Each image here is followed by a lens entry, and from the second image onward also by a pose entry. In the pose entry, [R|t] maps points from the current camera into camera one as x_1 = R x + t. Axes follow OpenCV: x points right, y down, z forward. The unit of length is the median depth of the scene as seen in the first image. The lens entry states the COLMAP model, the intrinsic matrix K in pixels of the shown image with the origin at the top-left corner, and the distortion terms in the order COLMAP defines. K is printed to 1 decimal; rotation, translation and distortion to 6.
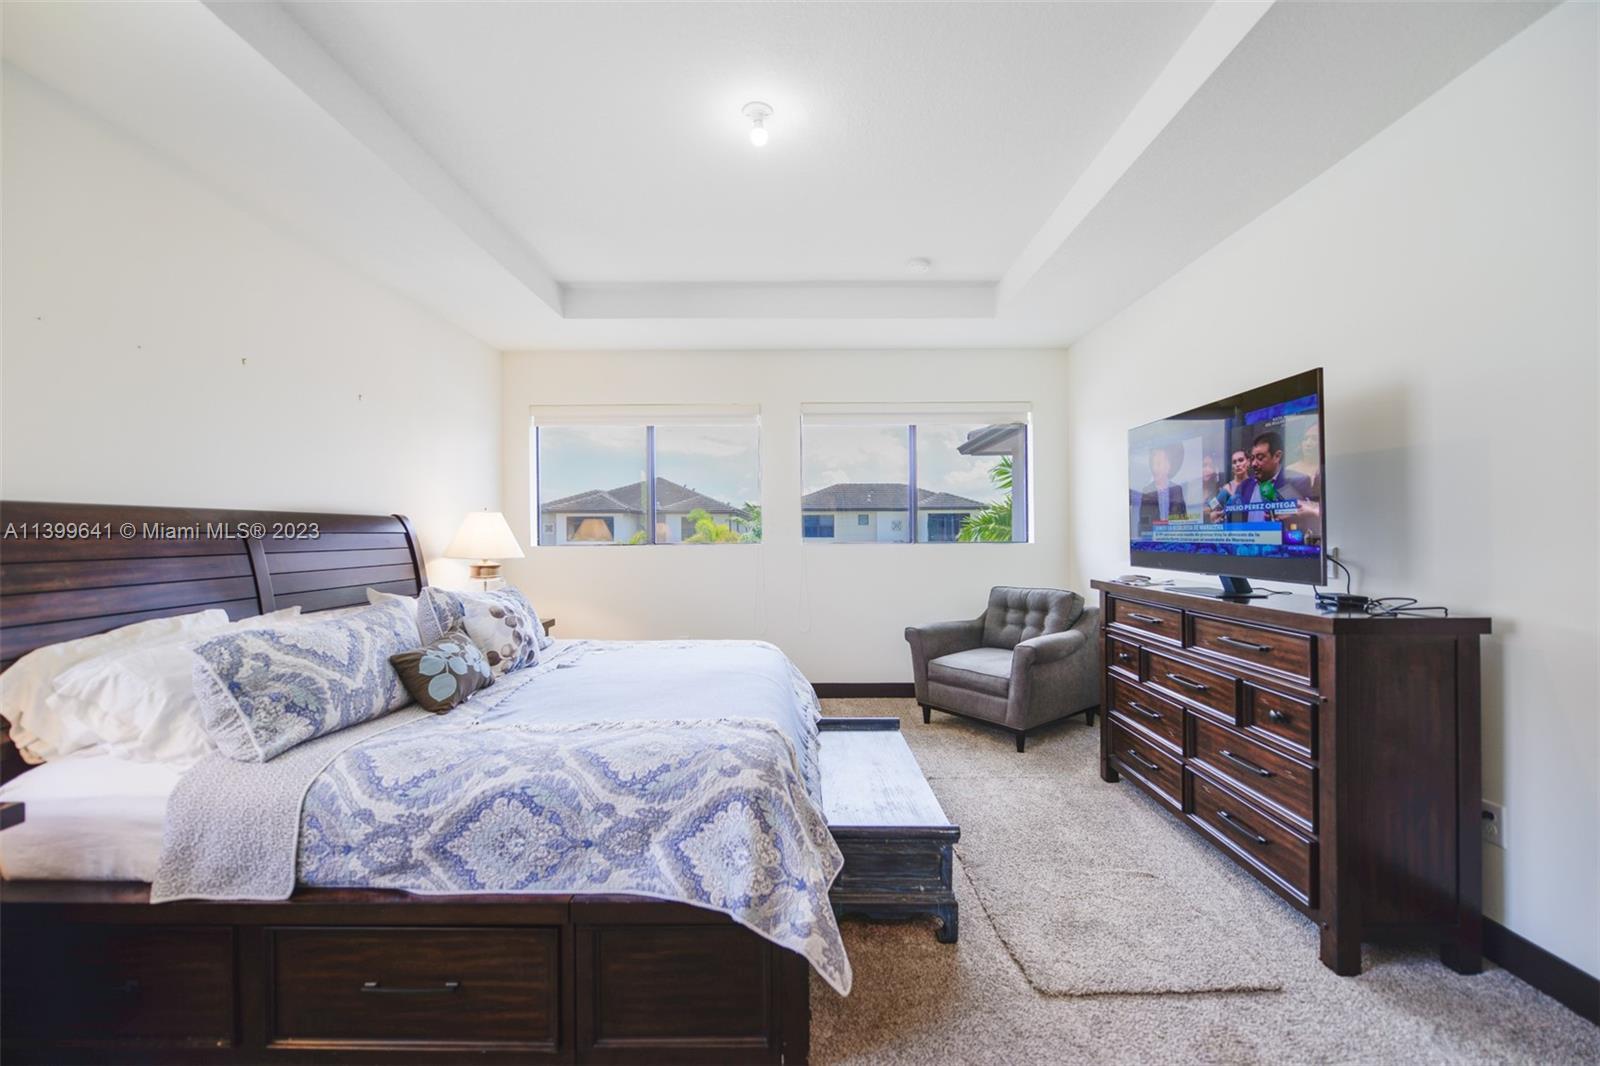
lens RADIAL K [[633.5, 0, 798.2], [0, 633.5, 530.0], [0, 0, 1]] dist [0.002931, -0.001893]
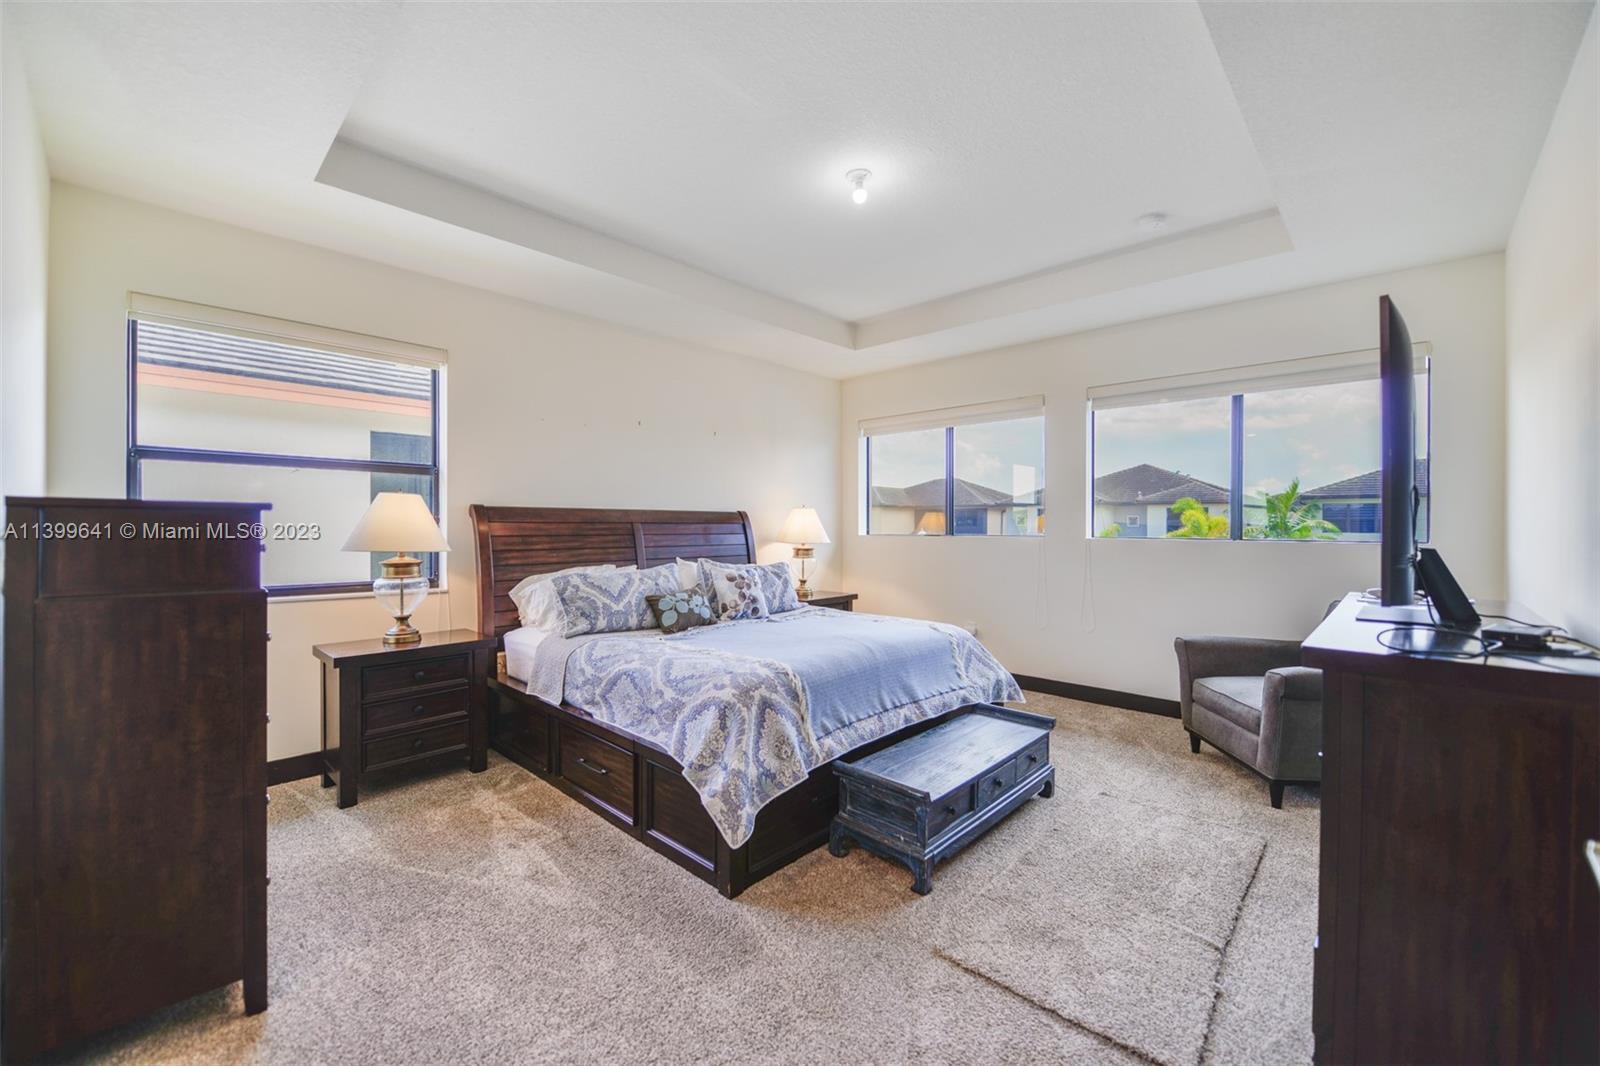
lens RADIAL K [[633.5, 0, 799.0], [0, 633.5, 529.3], [0, 0, 1]] dist [0.002931, -0.001893]
pose [[0.730228, 0.013001, -0.683080, 0.843860], [-0.004951, 0.999893, 0.013738, -0.004592], [0.683186, -0.006650, 0.730214, 0.045066]]
